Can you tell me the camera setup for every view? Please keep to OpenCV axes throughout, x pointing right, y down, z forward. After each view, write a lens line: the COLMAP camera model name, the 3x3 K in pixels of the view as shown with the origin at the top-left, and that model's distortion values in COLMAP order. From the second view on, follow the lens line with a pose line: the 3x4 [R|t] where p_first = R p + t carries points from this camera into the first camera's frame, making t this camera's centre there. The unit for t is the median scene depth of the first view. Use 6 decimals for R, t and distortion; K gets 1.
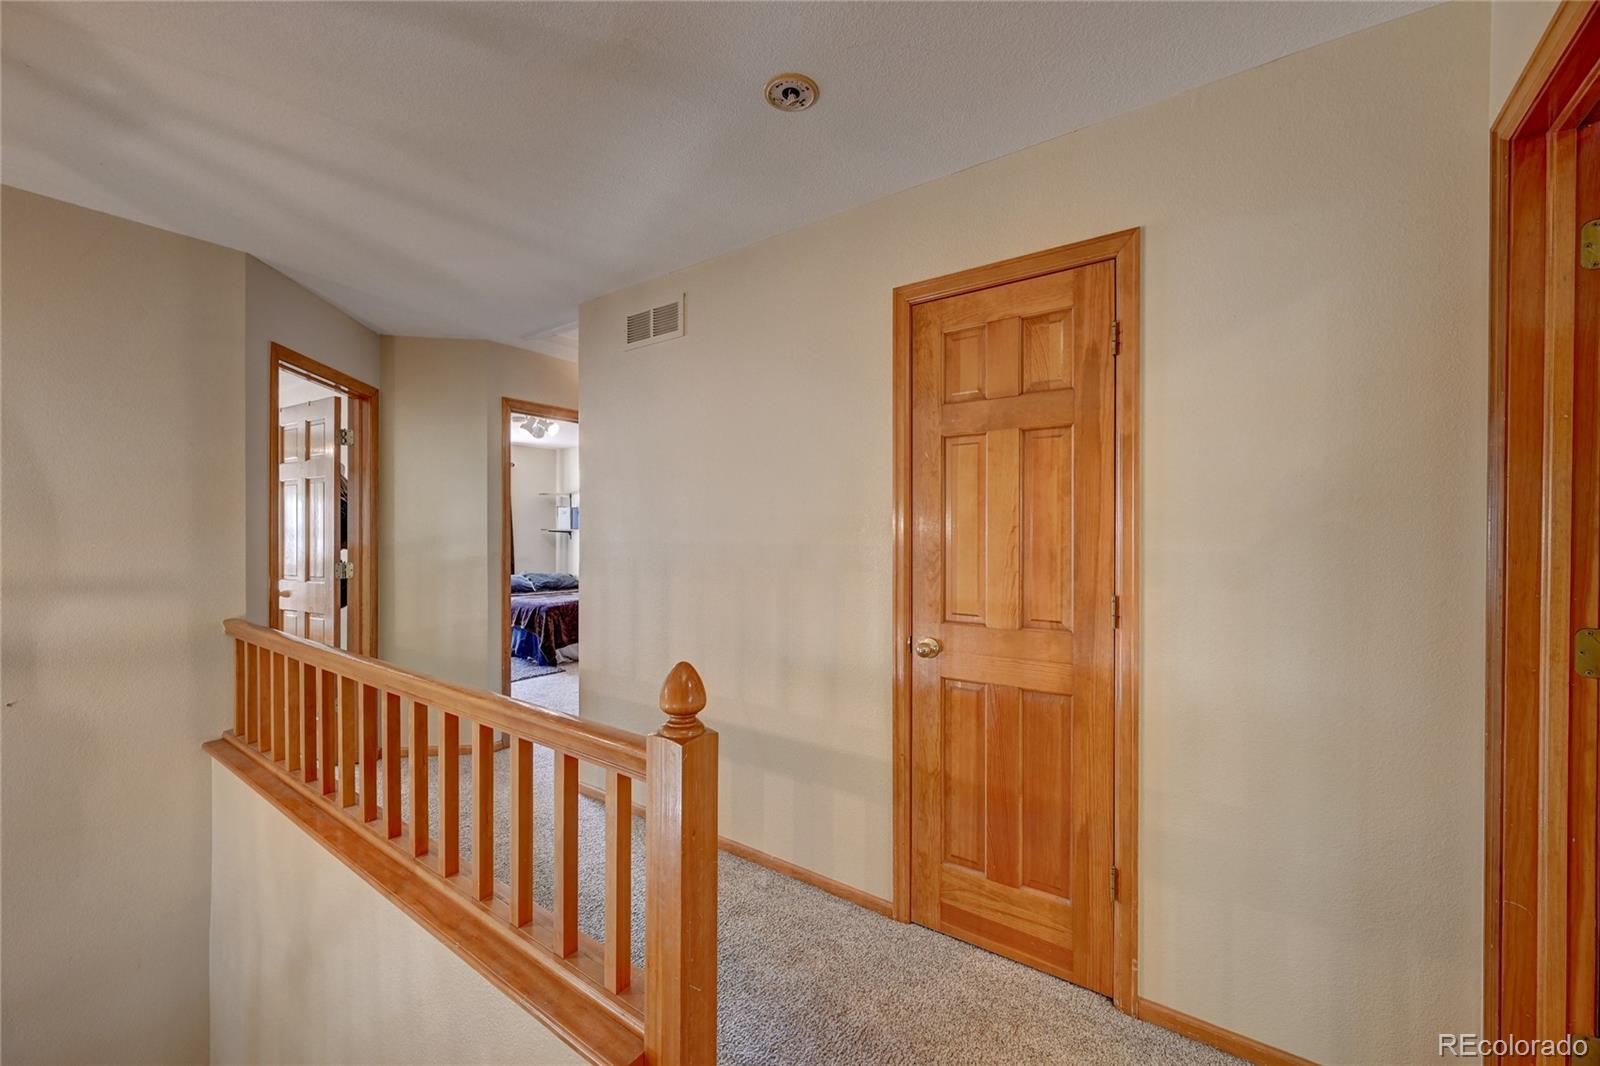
lens RADIAL K [[631.4, 0, 798.5], [0, 631.4, 536.2], [0, 0, 1]] dist [0.001289, -0.000336]
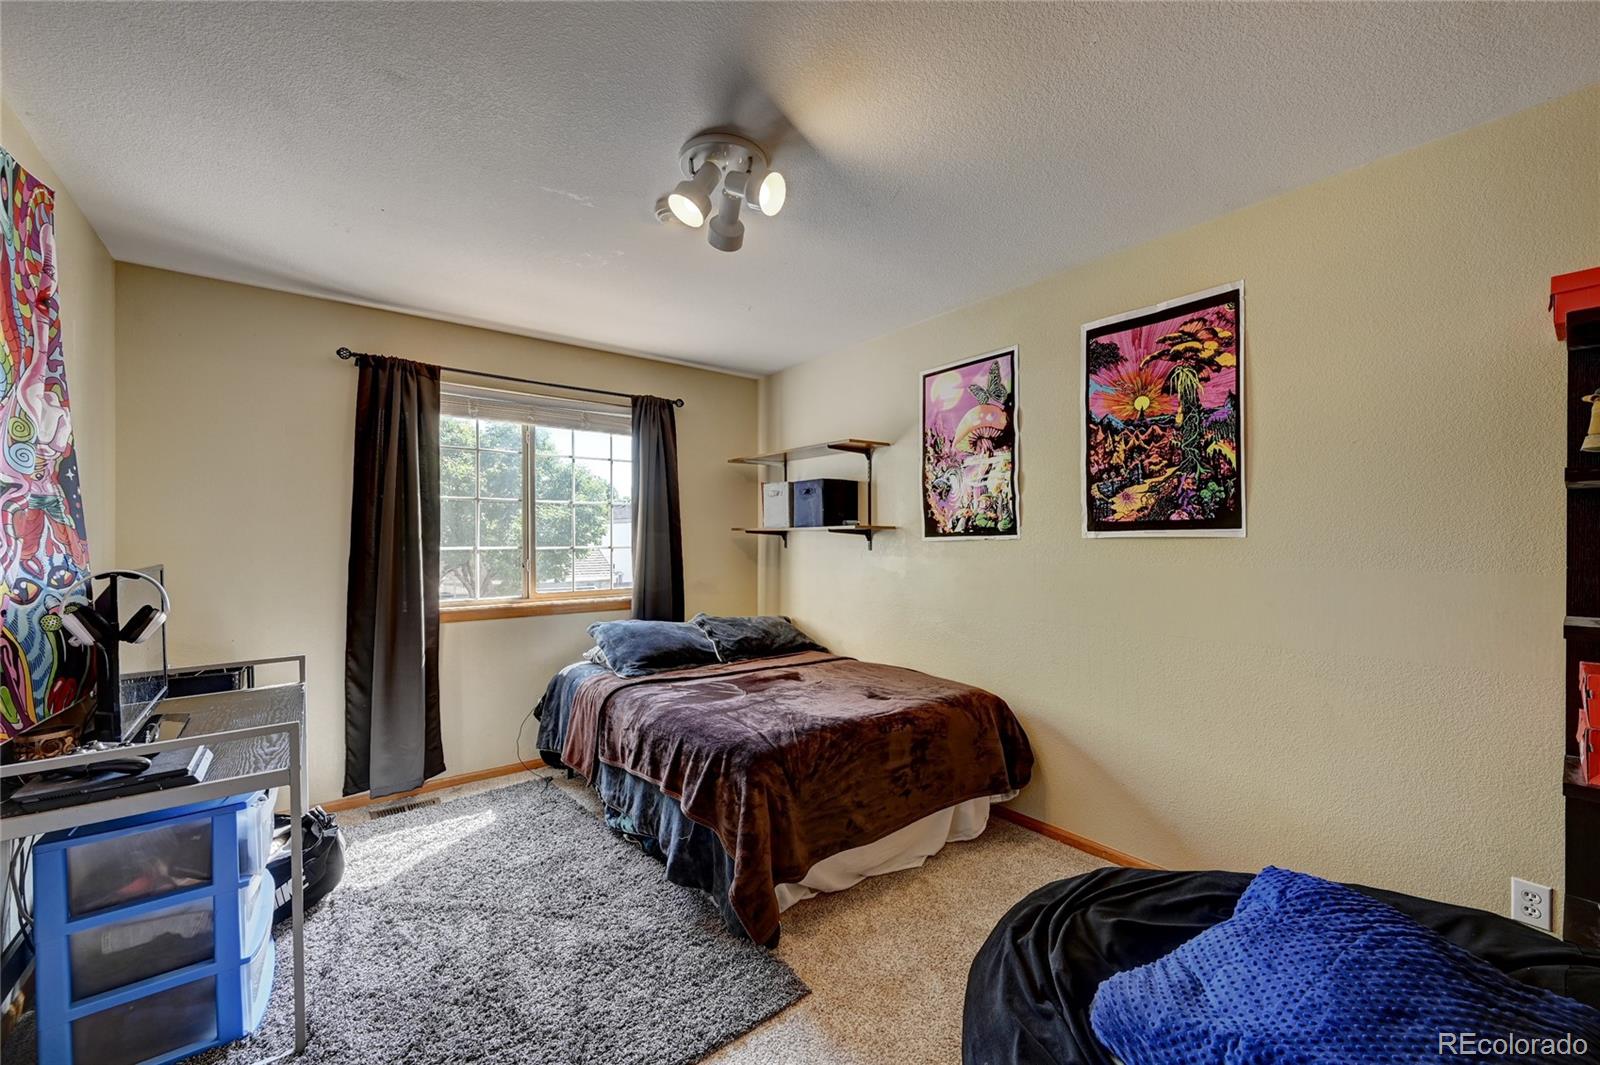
lens RADIAL K [[626.5, 0, 805.6], [0, 626.5, 536.0], [0, 0, 1]] dist [-0.000585, -0.000071]
pose [[0.964336, -0.006937, -0.264591, -0.231772], [0.006502, 0.999976, -0.002522, -0.003353], [0.264602, 0.000711, 0.964357, 0.566513]]
